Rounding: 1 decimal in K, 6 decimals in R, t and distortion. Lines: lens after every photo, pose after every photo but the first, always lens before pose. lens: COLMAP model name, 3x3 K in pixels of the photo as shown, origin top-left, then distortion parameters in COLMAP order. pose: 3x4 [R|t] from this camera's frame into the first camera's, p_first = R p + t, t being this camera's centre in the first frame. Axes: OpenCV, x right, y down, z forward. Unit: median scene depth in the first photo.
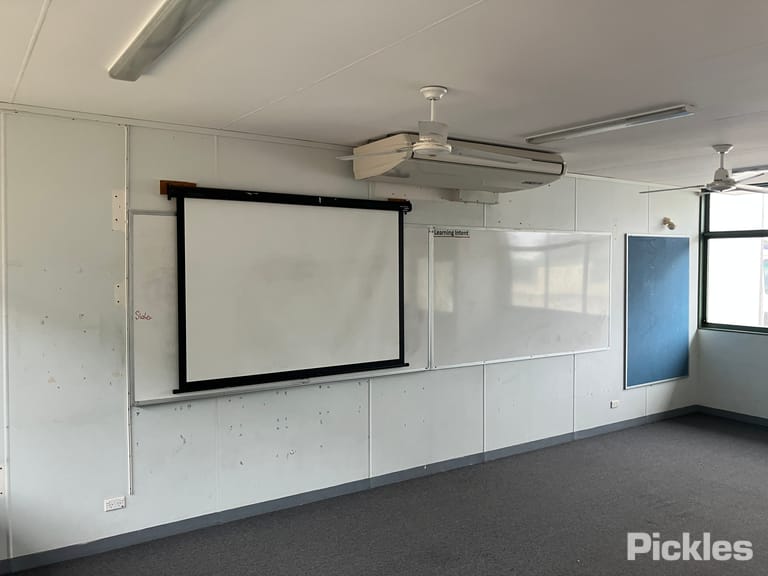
lens RADIAL K [[627.8, 0, 382.8], [0, 627.8, 274.1], [0, 0, 1]] dist [0.016187, -0.015675]
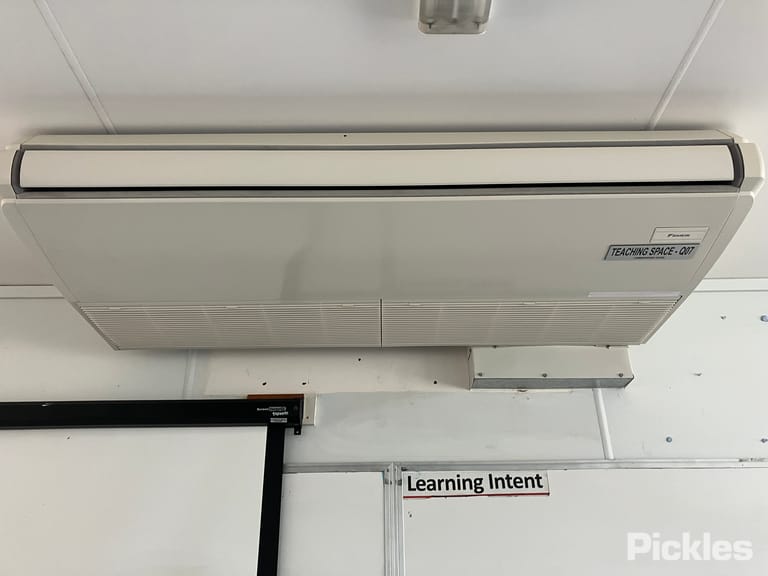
lens RADIAL K [[627.8, 0, 382.8], [0, 627.8, 274.1], [0, 0, 1]] dist [0.016187, -0.015675]
pose [[0.827100, -0.262243, -0.497127, 0.230121], [0.003778, 0.887054, -0.461650, -0.010877], [0.562043, 0.379953, 0.734673, 0.618613]]
